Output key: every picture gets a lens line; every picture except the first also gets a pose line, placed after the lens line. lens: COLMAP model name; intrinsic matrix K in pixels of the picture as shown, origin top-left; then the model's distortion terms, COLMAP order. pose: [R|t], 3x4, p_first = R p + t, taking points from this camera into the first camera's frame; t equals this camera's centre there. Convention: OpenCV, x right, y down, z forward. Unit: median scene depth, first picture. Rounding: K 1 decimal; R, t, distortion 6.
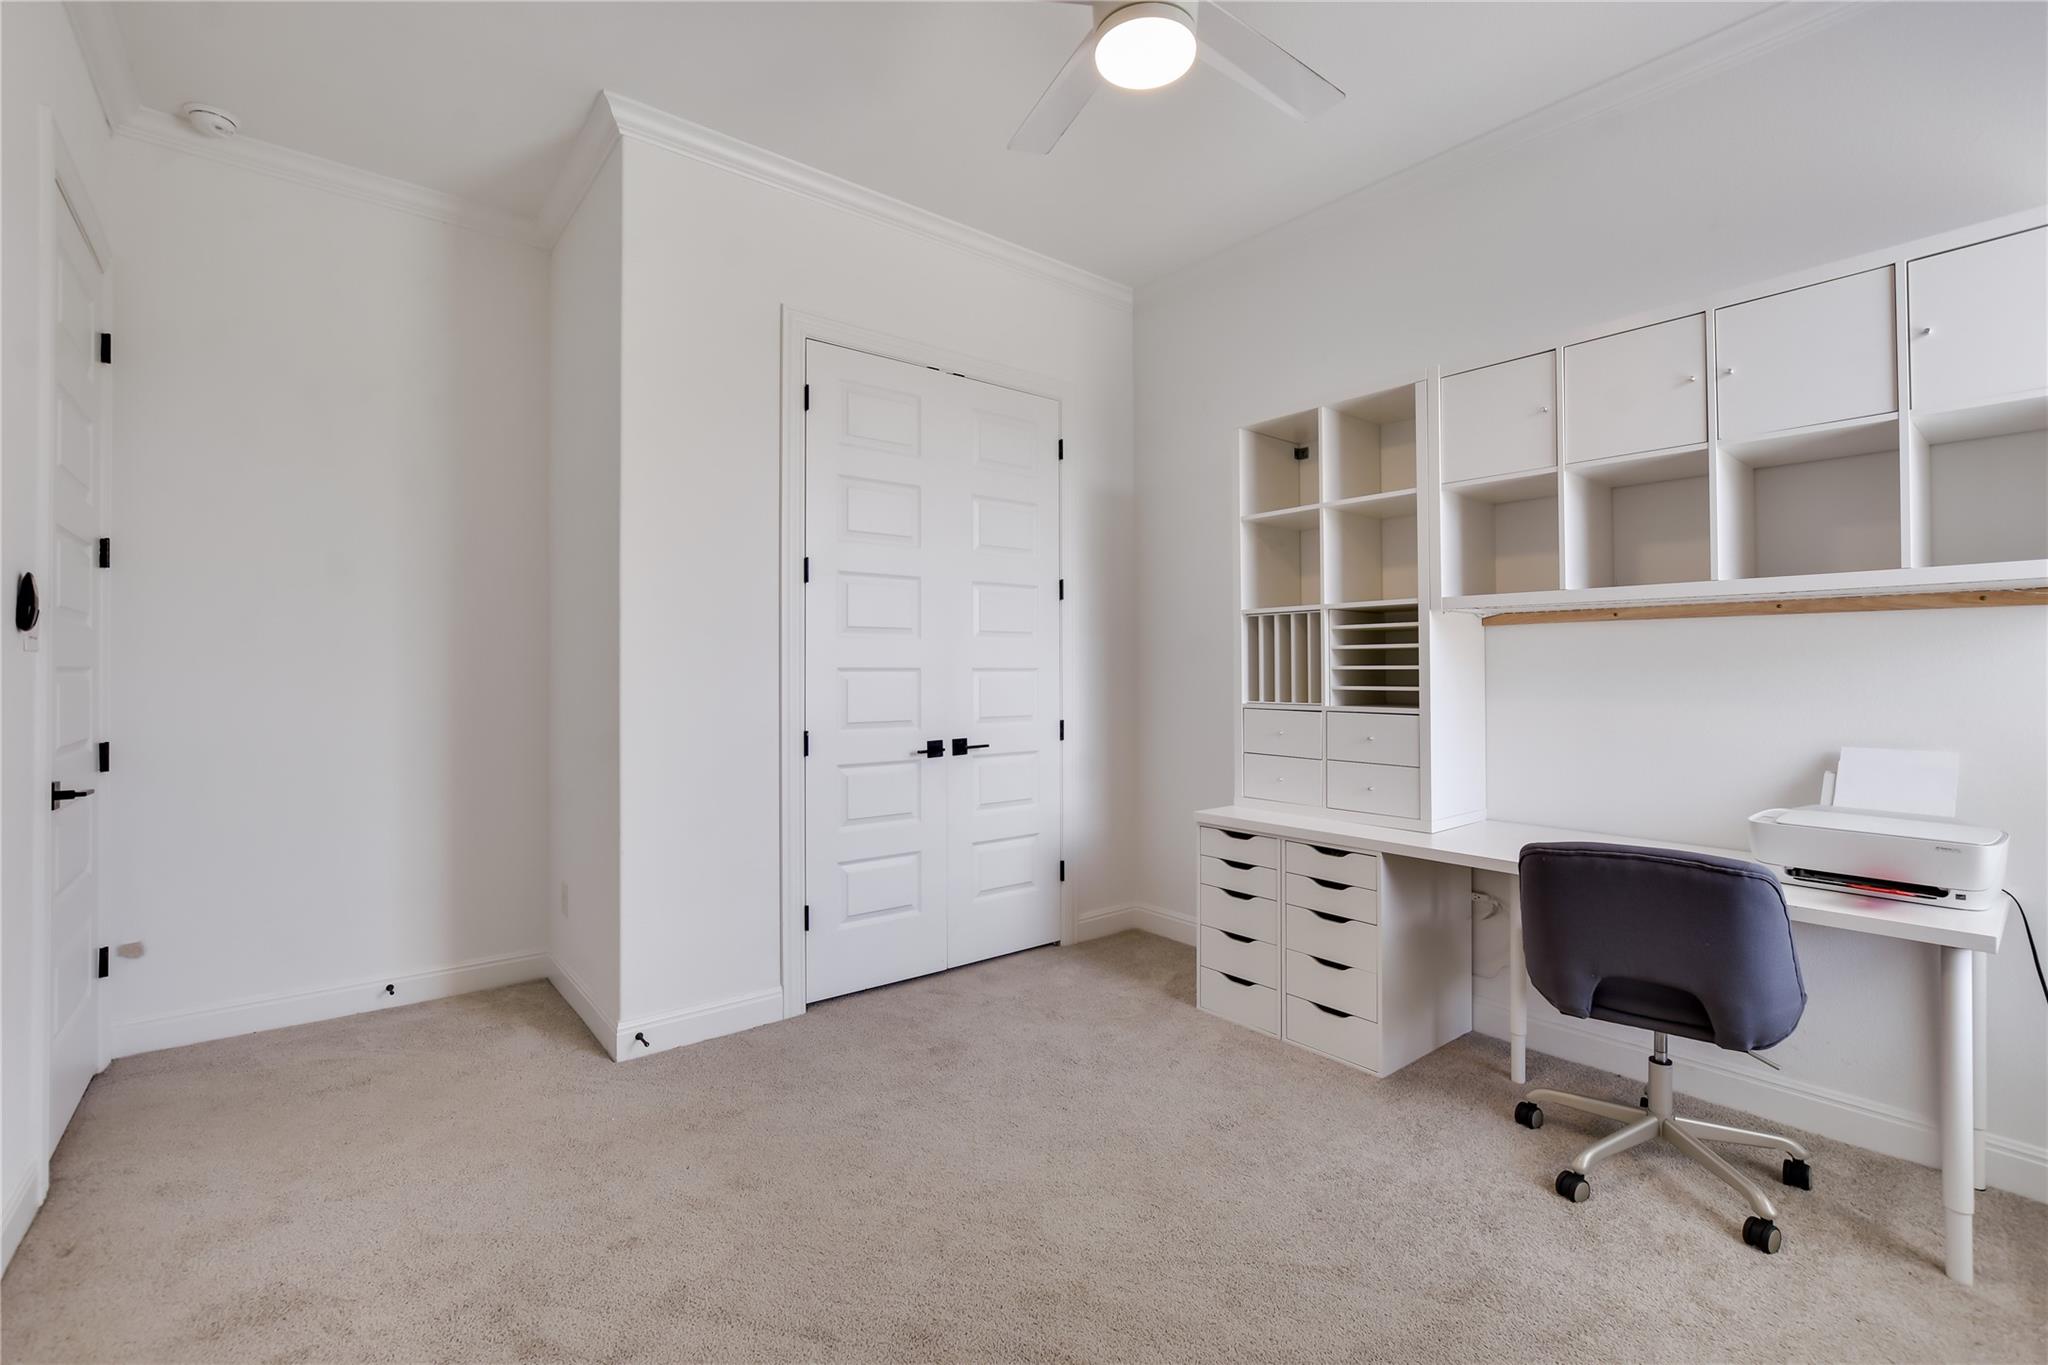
lens RADIAL K [[906.8, 0, 1024.0], [0, 906.8, 666.9], [0, 0, 1]] dist [-0.022720, 0.000964]
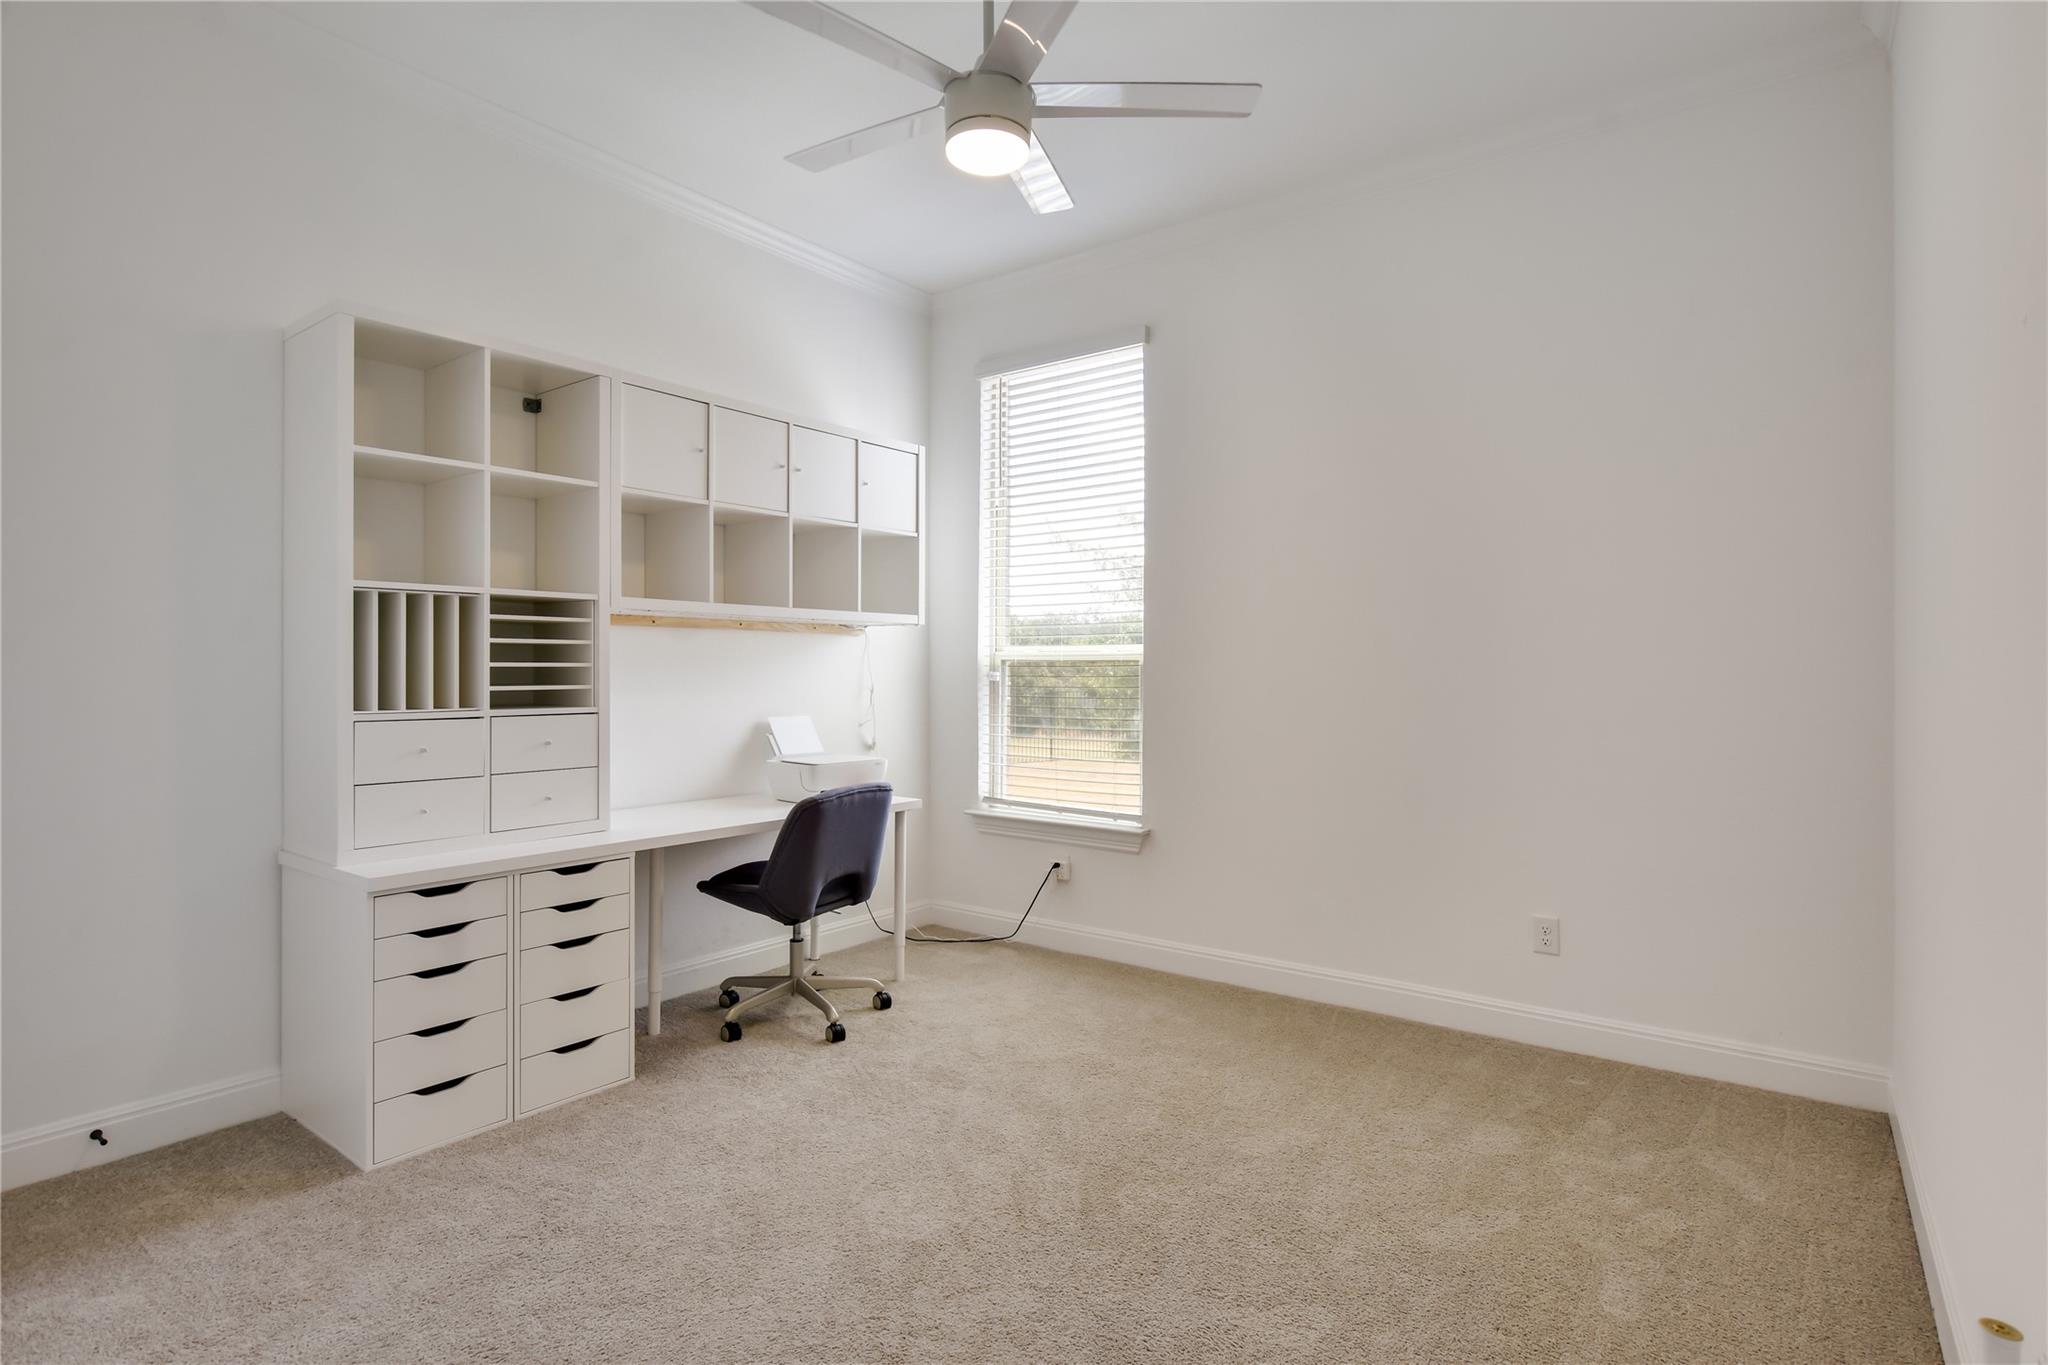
lens RADIAL K [[1023.9, 0, 1024.0], [0, 1023.9, 682.5], [0, 0, 1]] dist [0.000032, 0.000004]
pose [[-0.247568, -0.011167, 0.968806, -0.722168], [-0.001672, 0.999937, 0.011098, 0.006003], [-0.968869, 0.001128, -0.247571, 0.781438]]
